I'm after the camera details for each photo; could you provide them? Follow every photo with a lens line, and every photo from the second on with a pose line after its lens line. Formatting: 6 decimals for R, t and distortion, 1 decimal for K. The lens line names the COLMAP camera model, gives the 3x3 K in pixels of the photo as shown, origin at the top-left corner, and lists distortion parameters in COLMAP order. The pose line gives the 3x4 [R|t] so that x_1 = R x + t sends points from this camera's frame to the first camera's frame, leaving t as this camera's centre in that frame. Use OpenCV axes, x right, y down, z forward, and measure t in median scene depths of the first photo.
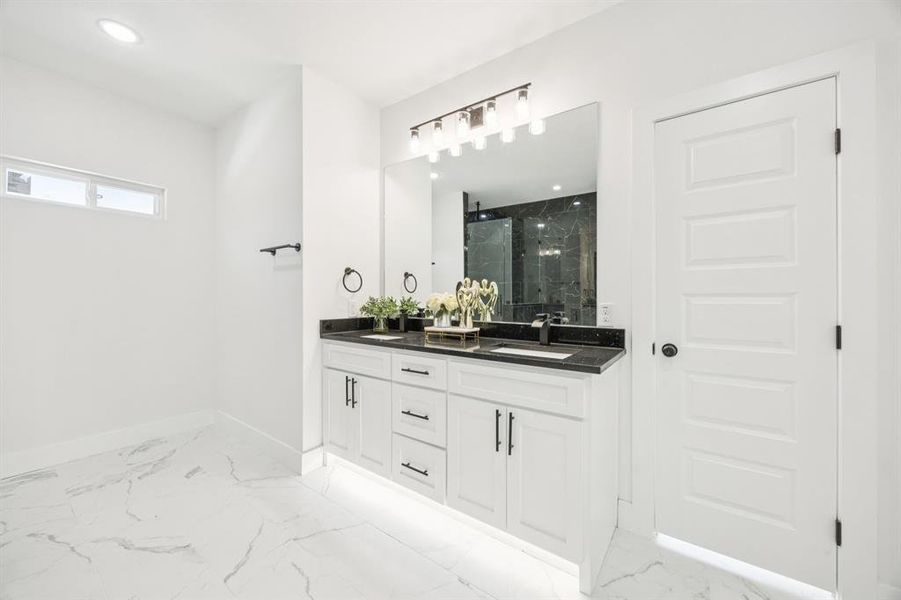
lens RADIAL K [[340.1, 0, 450.1], [0, 340.1, 298.2], [0, 0, 1]] dist [0.000061, -0.000013]
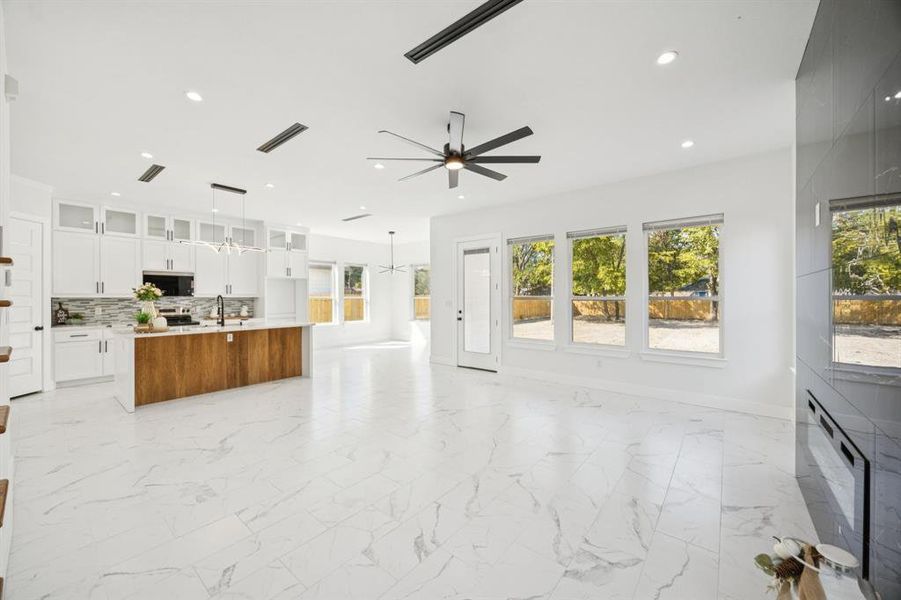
lens RADIAL K [[339.9, 0, 452.7], [0, 339.9, 298.5], [0, 0, 1]] dist [-0.004034, -0.000455]
pose [[-0.044135, 0.001862, -0.999024, -0.136010], [-0.004678, 0.999987, 0.002070, -0.084823], [0.999015, 0.004765, -0.044125, 0.742027]]
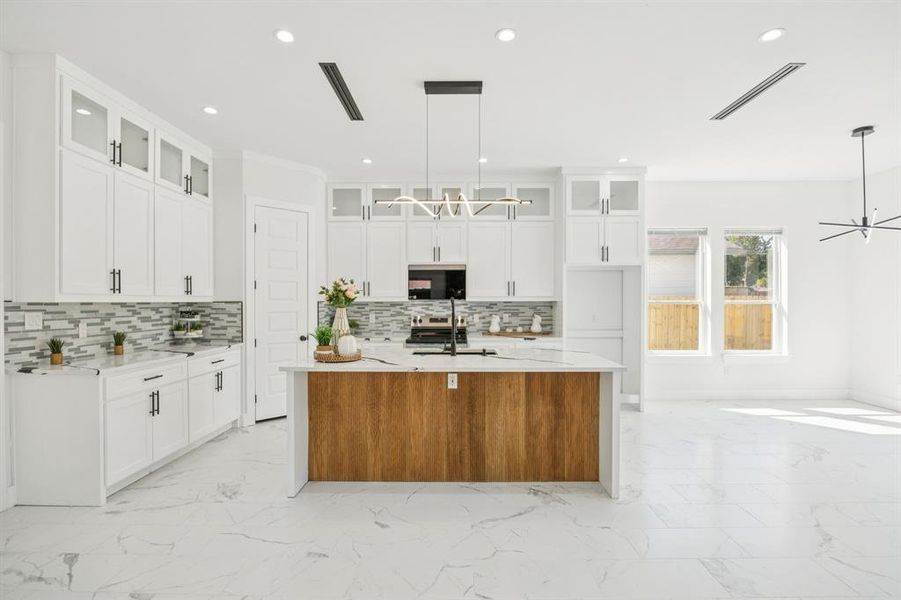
lens RADIAL K [[418.4, 0, 454.0], [0, 418.4, 305.7], [0, 0, 1]] dist [-0.013667, -0.000301]
pose [[-0.815188, 0.003426, -0.579186, -1.470912], [-0.005030, 0.999903, 0.012995, -0.083777], [0.579174, 0.013507, -0.815092, 0.320281]]
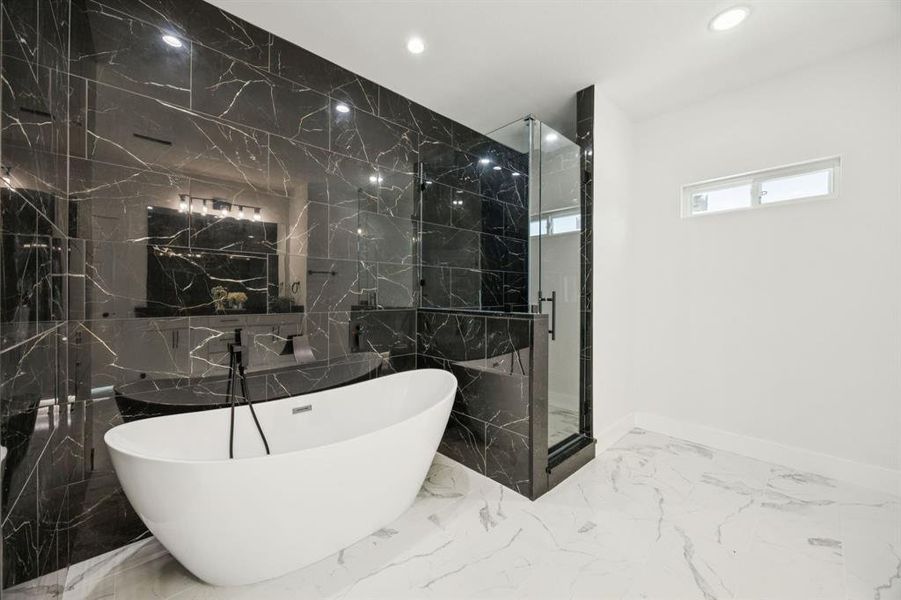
lens RADIAL K [[339.9, 0, 449.6], [0, 339.9, 294.7], [0, 0, 1]] dist [-0.004034, -0.000455]
pose [[-0.187134, -0.005867, -0.982317, 0.088795], [-0.005761, 0.999972, -0.004875, -0.000515], [0.982318, 0.004746, -0.187162, 0.352227]]
